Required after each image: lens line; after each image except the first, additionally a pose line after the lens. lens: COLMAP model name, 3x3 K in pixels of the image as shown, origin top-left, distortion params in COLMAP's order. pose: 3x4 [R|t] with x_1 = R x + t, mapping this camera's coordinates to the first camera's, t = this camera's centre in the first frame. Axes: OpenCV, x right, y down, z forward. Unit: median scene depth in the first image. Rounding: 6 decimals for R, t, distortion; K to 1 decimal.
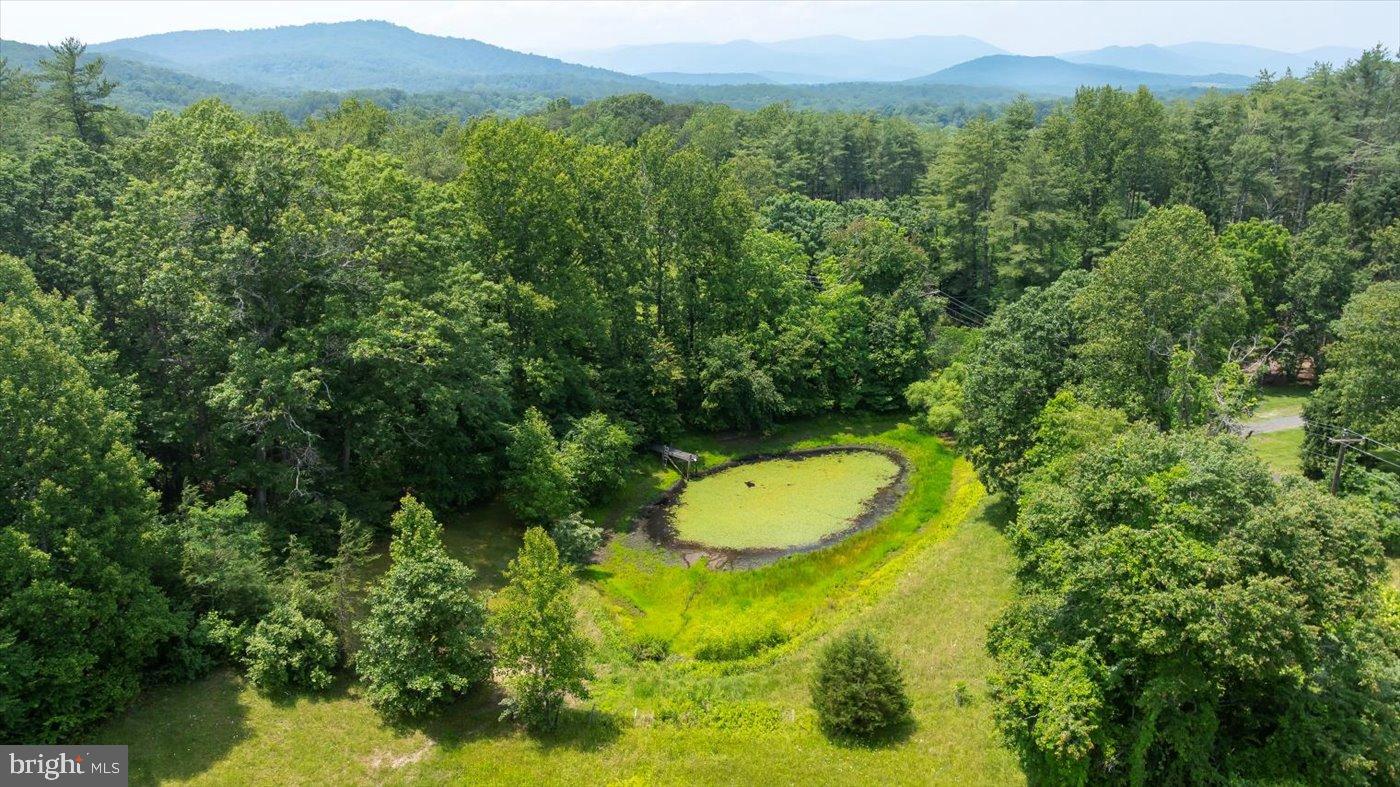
lens RADIAL K [[982.8, 0, 706.4], [0, 982.8, 398.9], [0, 0, 1]] dist [-0.023171, 0.011663]
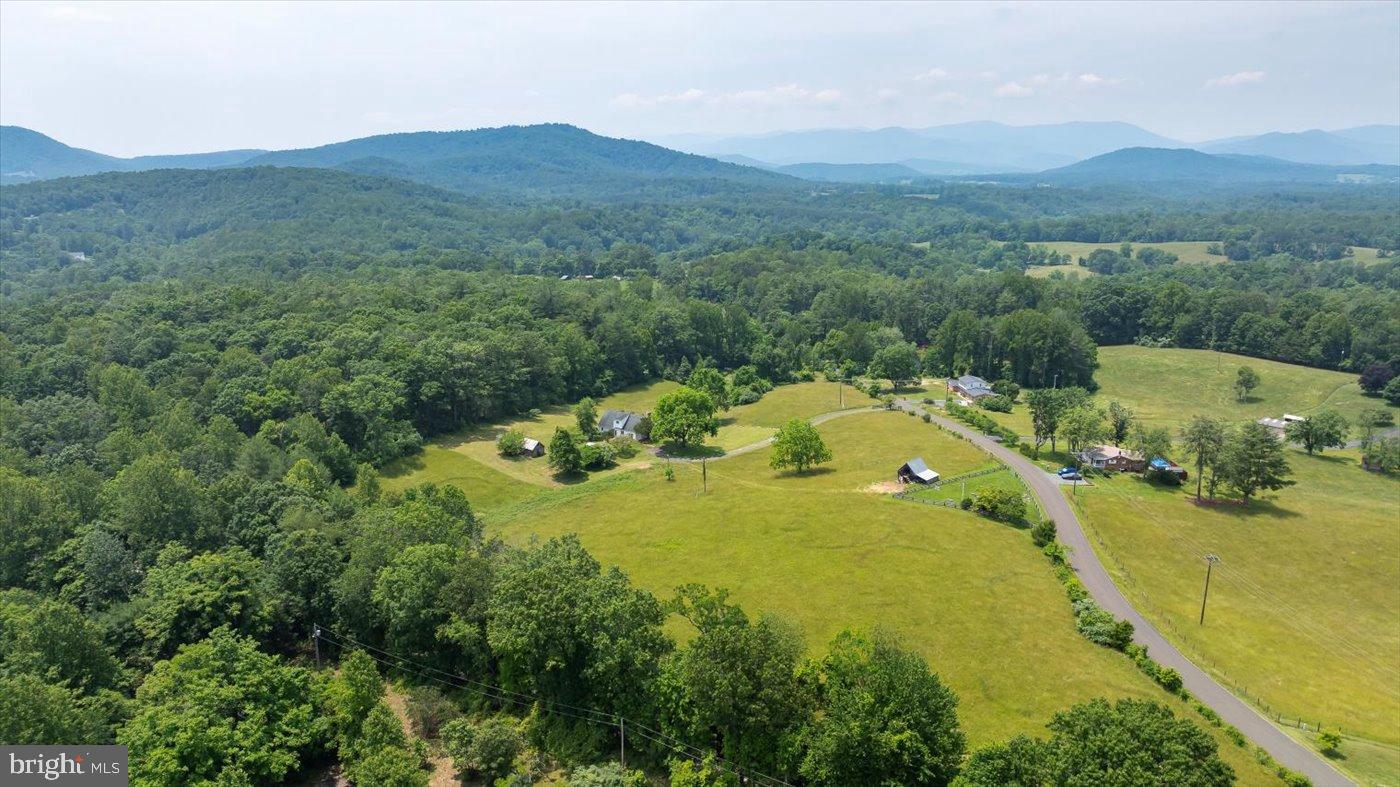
lens RADIAL K [[982.8, 0, 706.4], [0, 982.8, 398.9], [0, 0, 1]] dist [-0.023171, 0.011663]
pose [[0.988598, 0.038370, -0.145610, 0.420367], [-0.049442, 0.996091, -0.073198, 0.413202], [0.142232, 0.079563, 0.986631, -2.742550]]
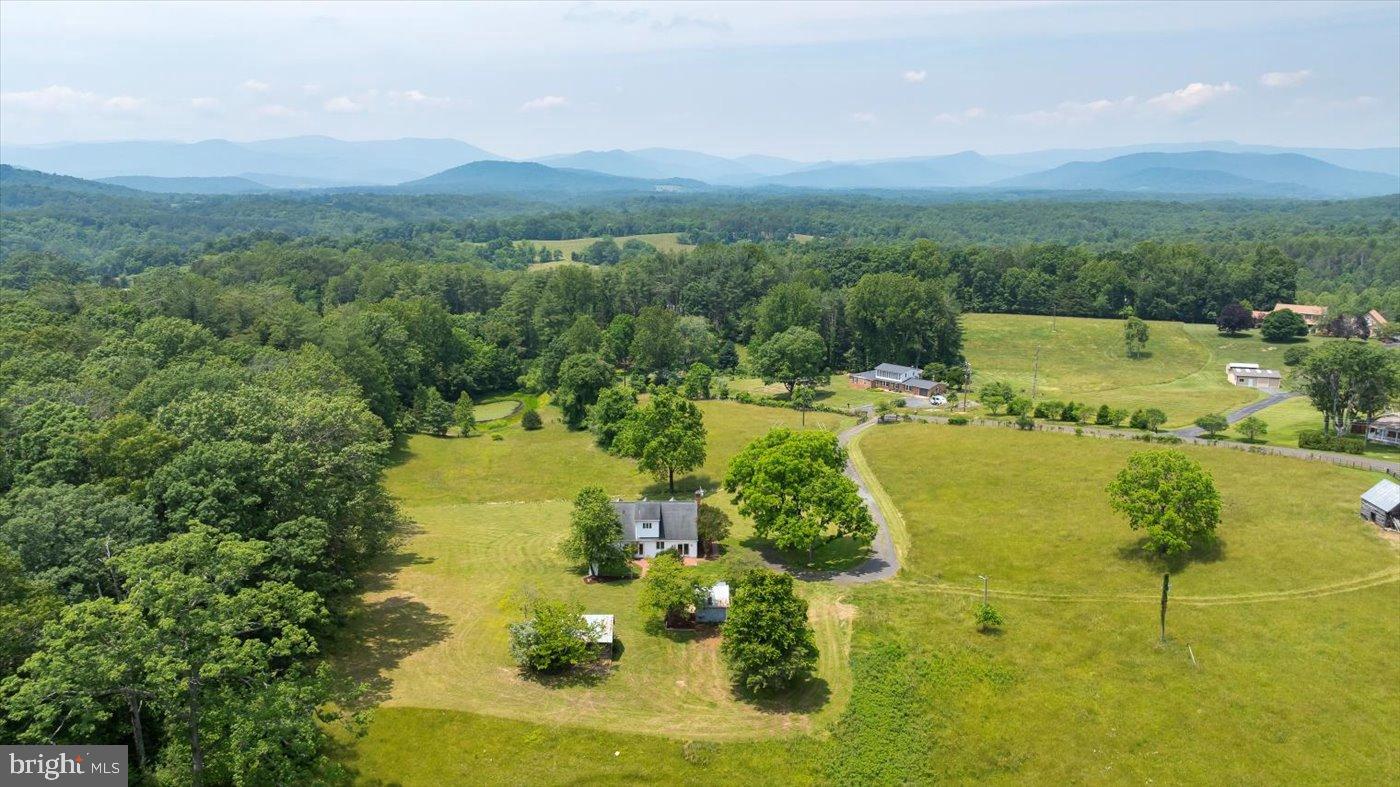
lens RADIAL K [[982.8, 0, 706.4], [0, 982.8, 398.9], [0, 0, 1]] dist [-0.023171, 0.011663]
pose [[0.882235, -0.095367, 0.461050, -0.539601], [0.138630, 0.988475, -0.060810, 0.252298], [-0.449937, 0.117564, 0.885288, -1.517428]]
